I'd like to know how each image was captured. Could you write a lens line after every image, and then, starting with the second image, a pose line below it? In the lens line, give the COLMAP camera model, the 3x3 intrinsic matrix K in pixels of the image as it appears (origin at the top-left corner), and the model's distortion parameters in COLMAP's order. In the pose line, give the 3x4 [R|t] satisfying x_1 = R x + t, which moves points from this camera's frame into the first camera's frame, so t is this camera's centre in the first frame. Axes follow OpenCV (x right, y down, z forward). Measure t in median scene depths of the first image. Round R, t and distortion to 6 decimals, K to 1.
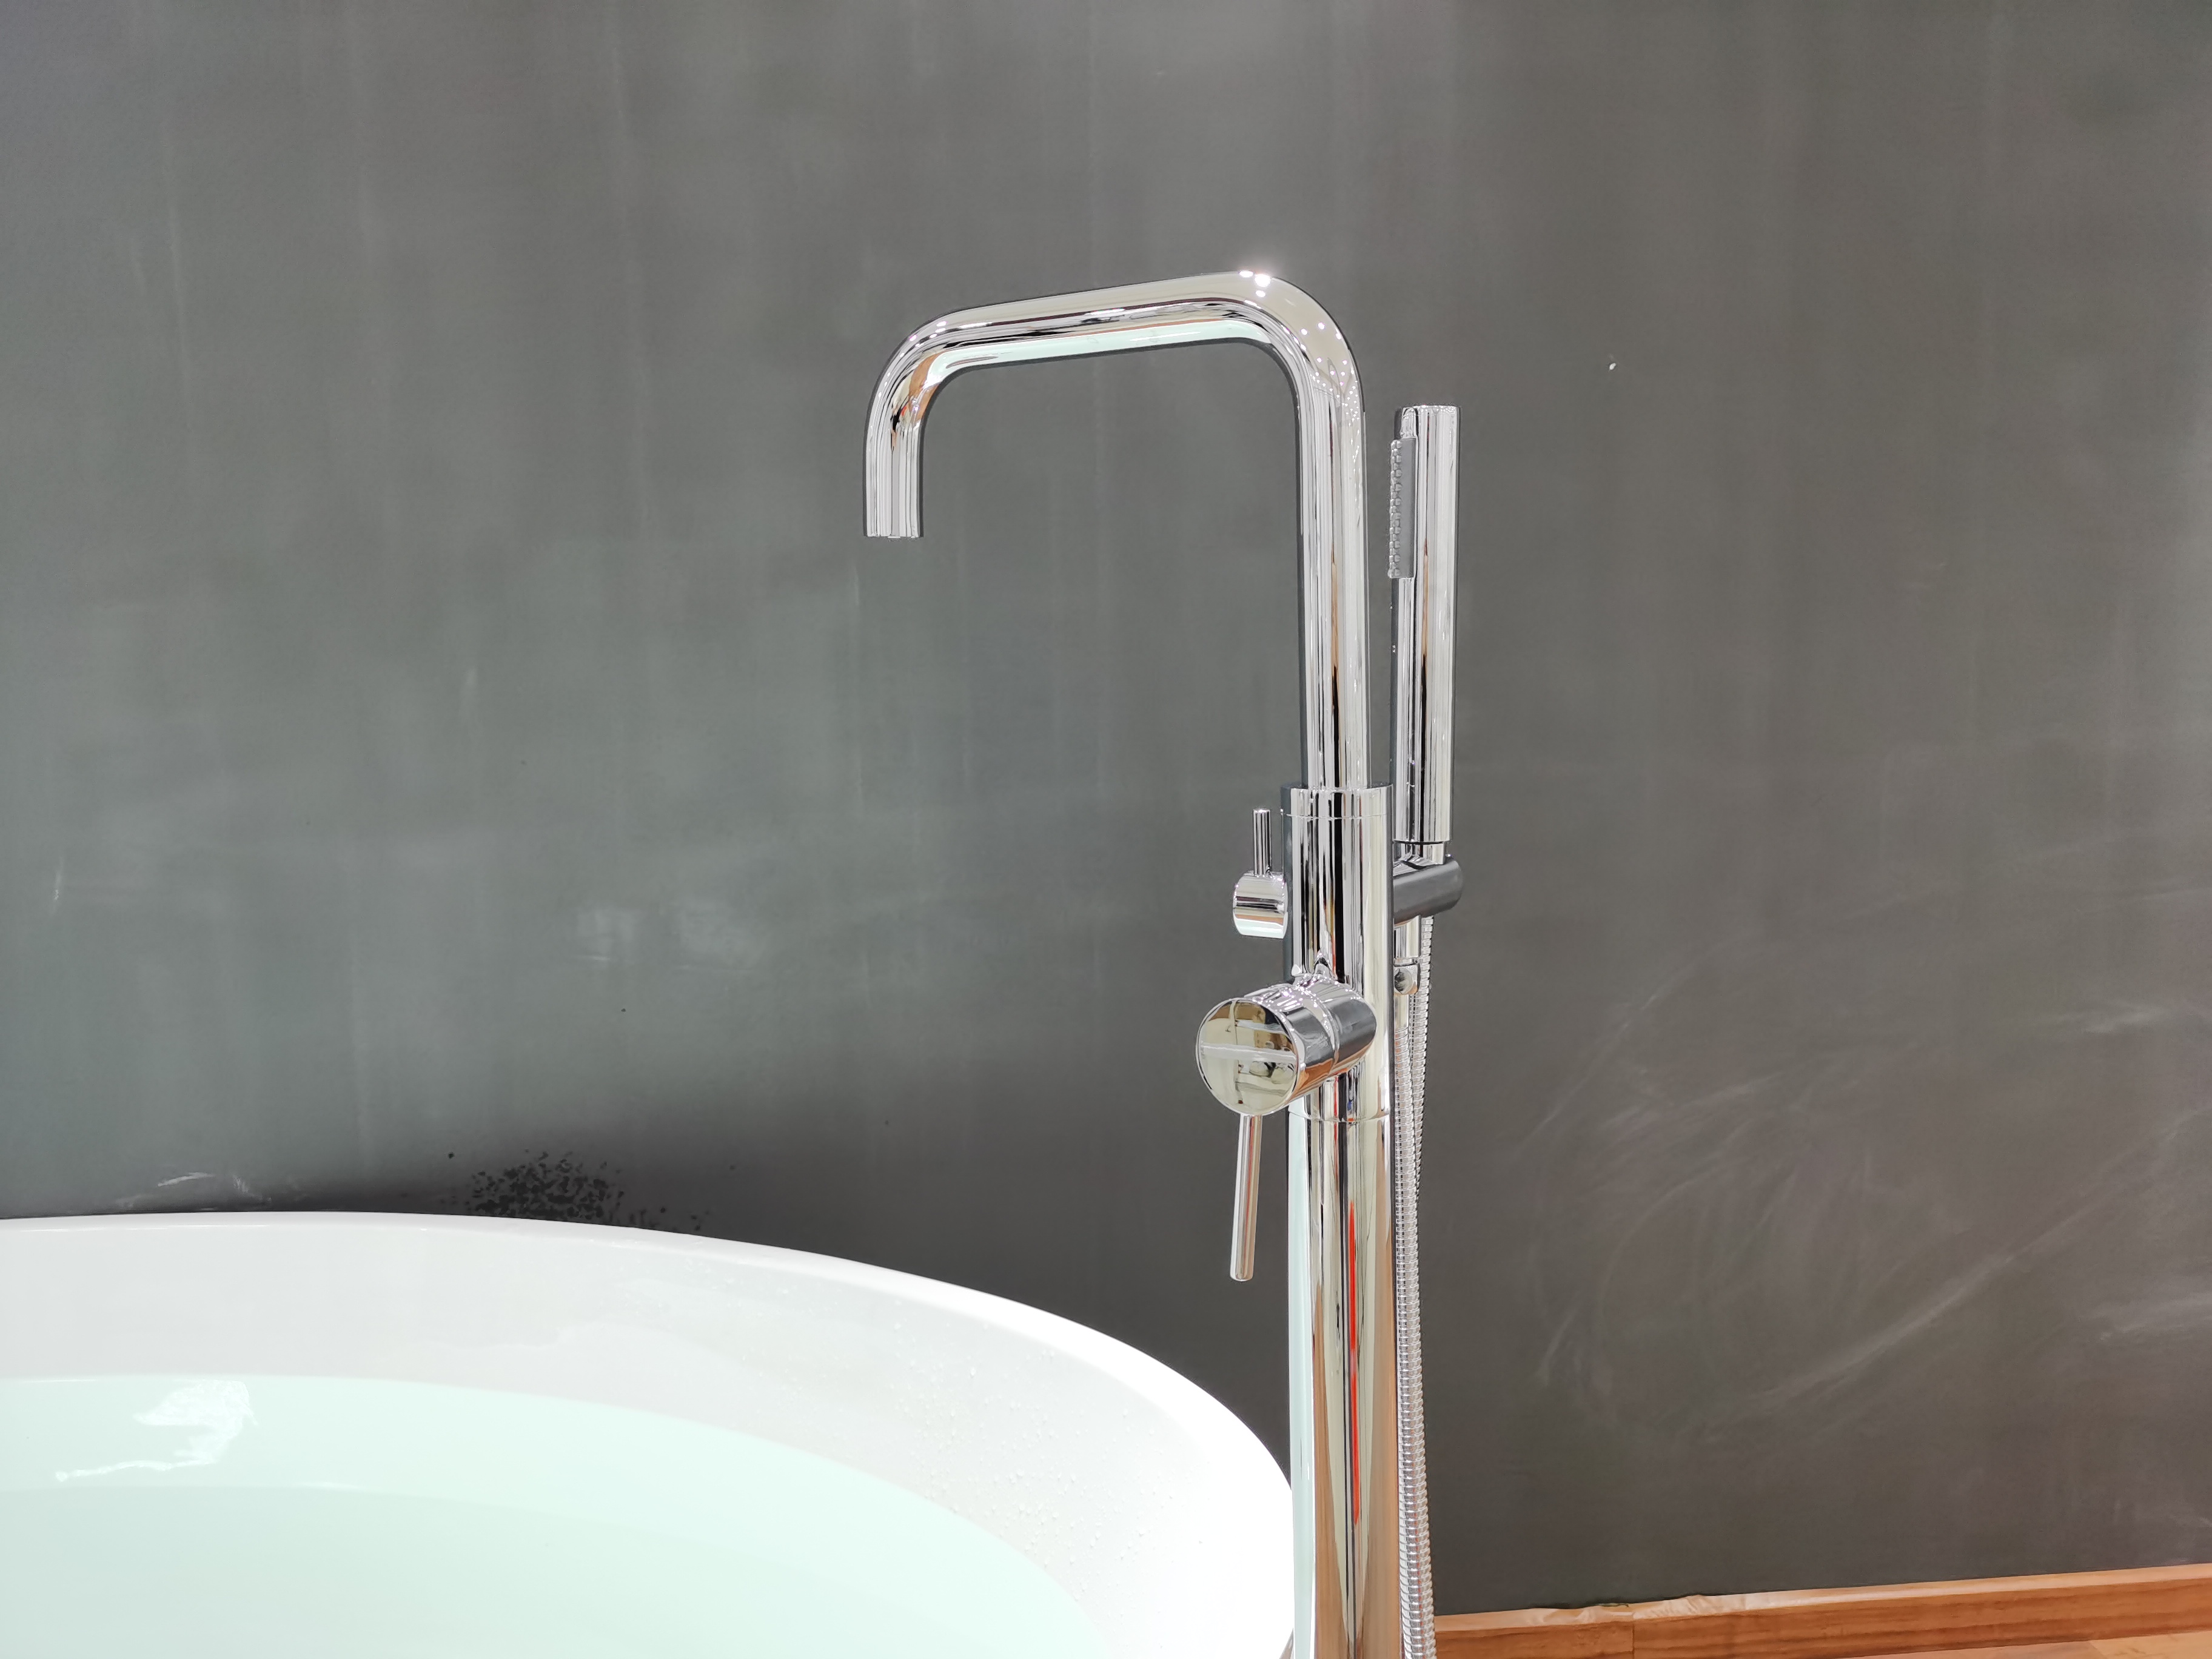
lens RADIAL K [[1710.5, 0, 1106.0], [0, 1710.5, 829.5], [0, 0, 1]] dist [0.076627, -0.102612]
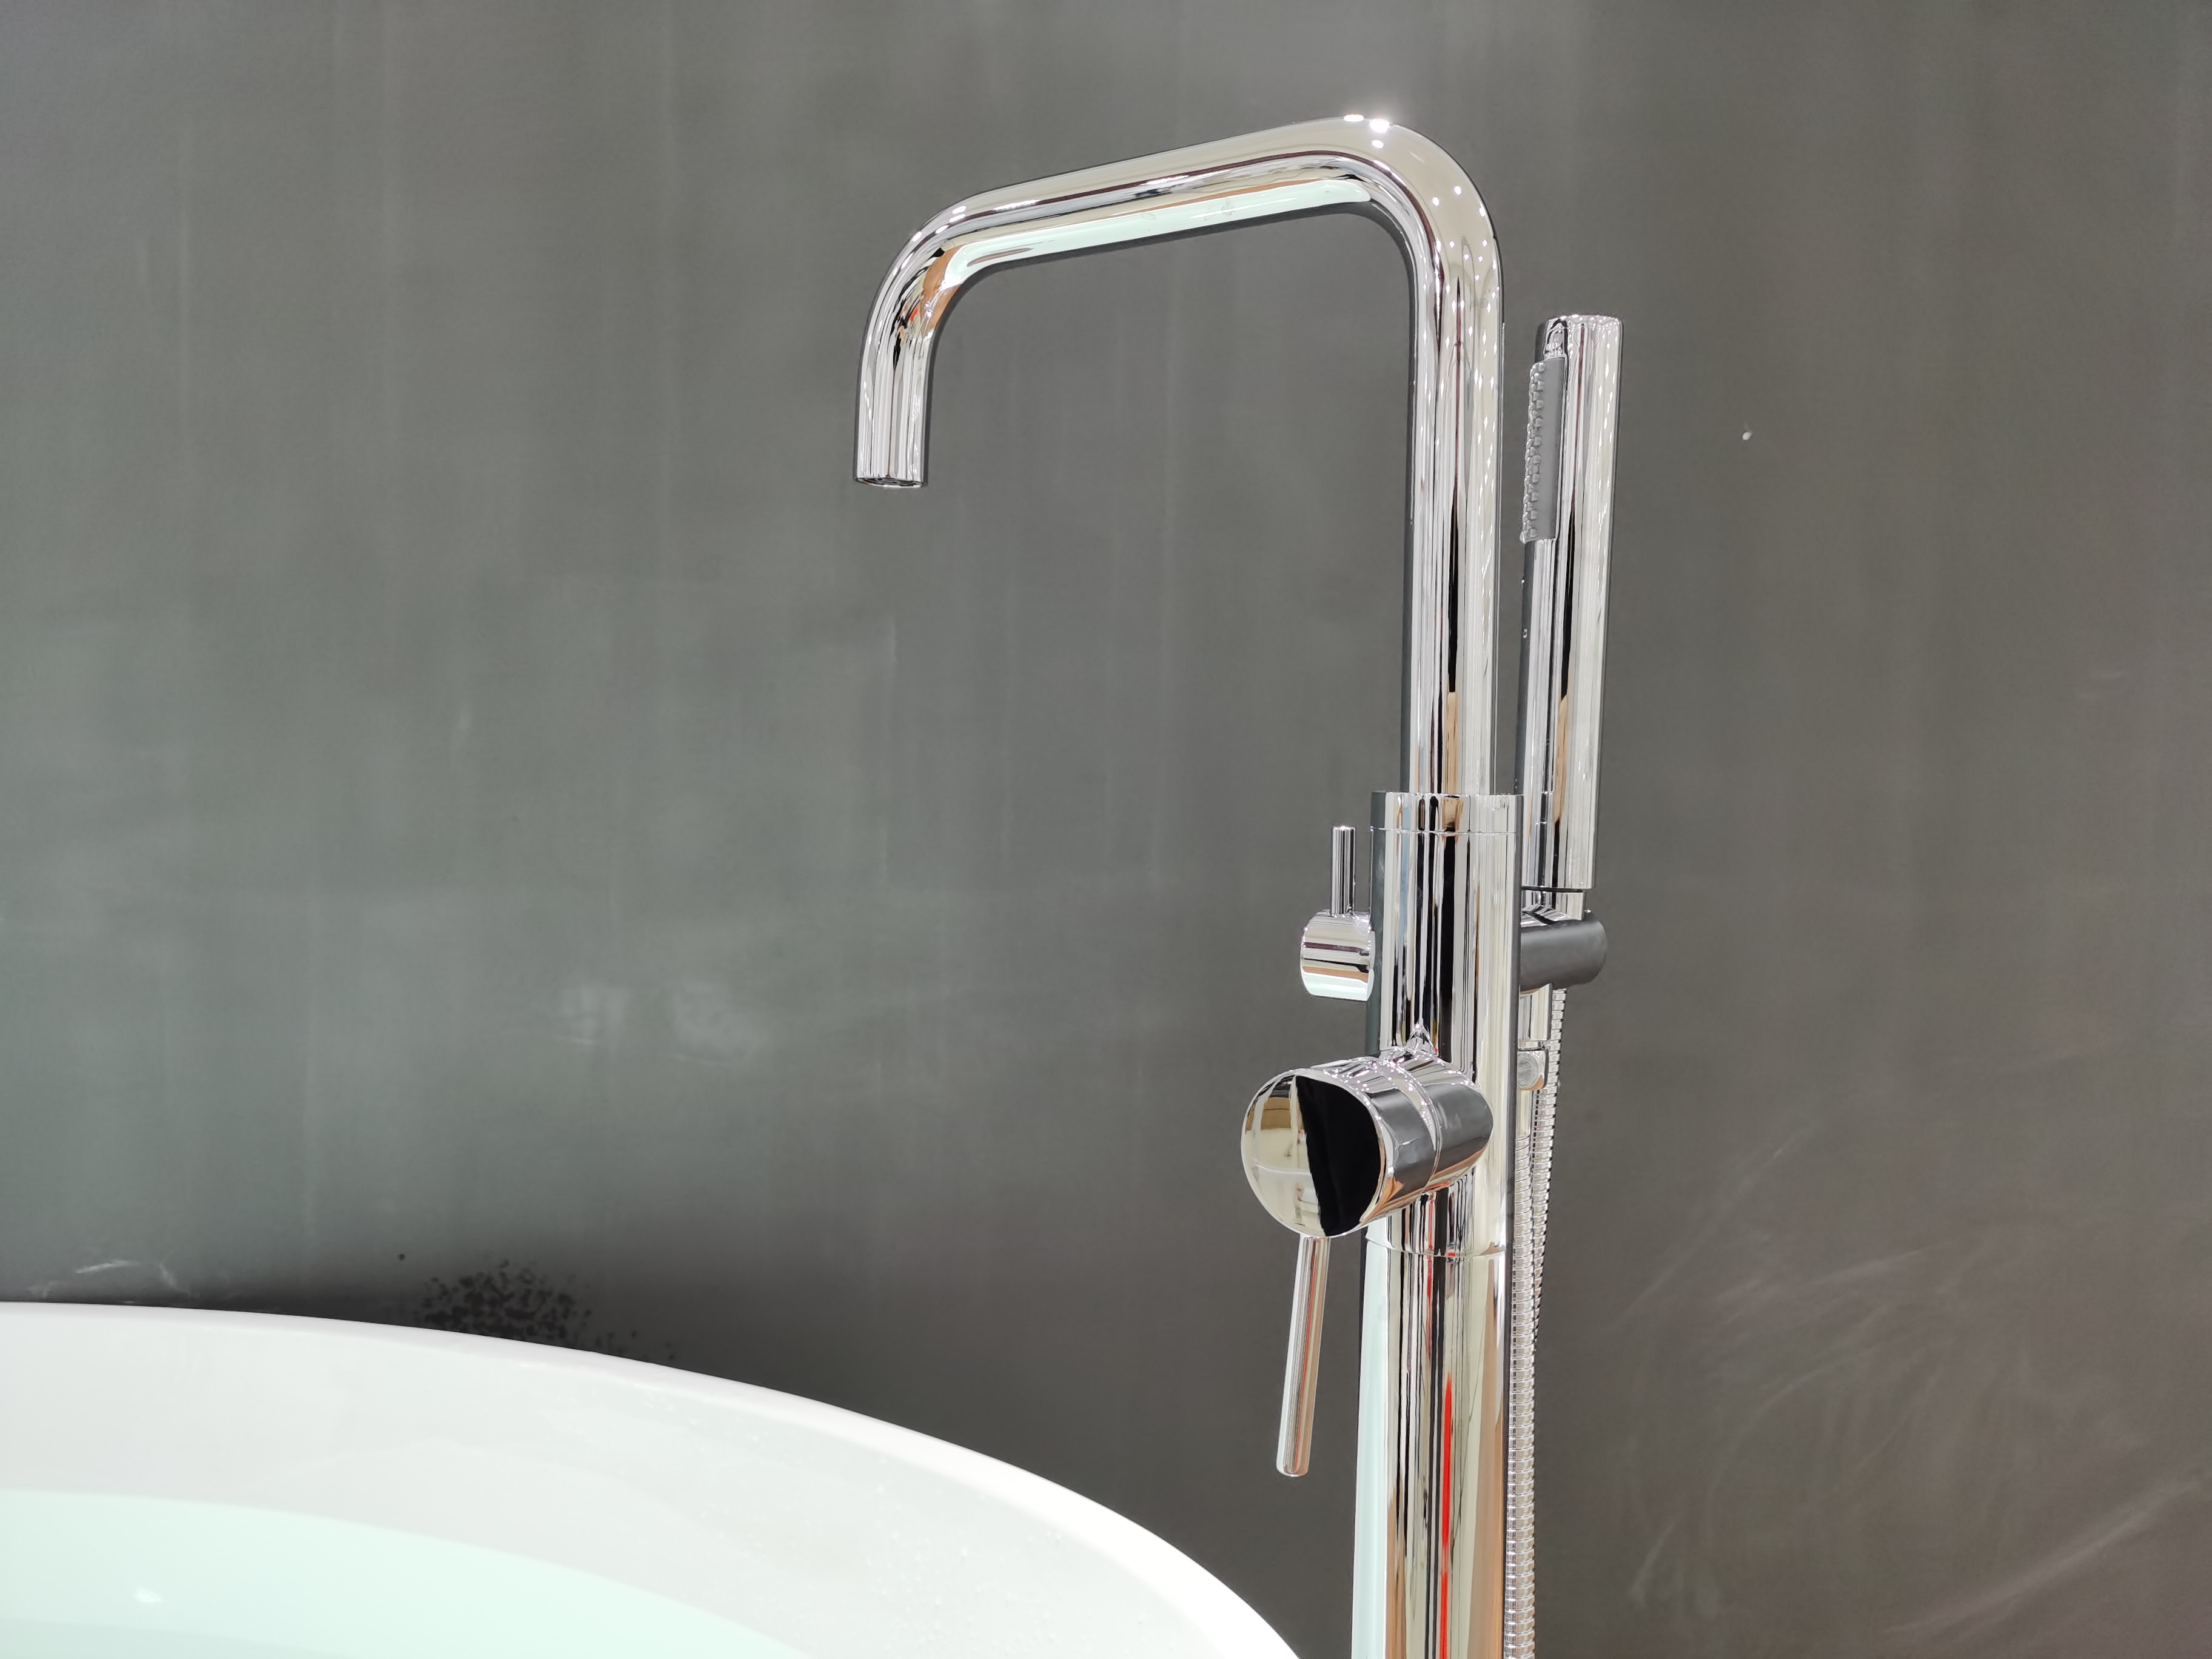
lens RADIAL K [[1727.8, 0, 1107.2], [0, 1727.8, 825.1], [0, 0, 1]] dist [0.041451, -0.048569]
pose [[0.998093, 0.046434, -0.040666, 0.016460], [-0.049671, 0.995346, -0.082581, 0.049054], [0.036642, 0.084444, 0.995754, 0.218822]]
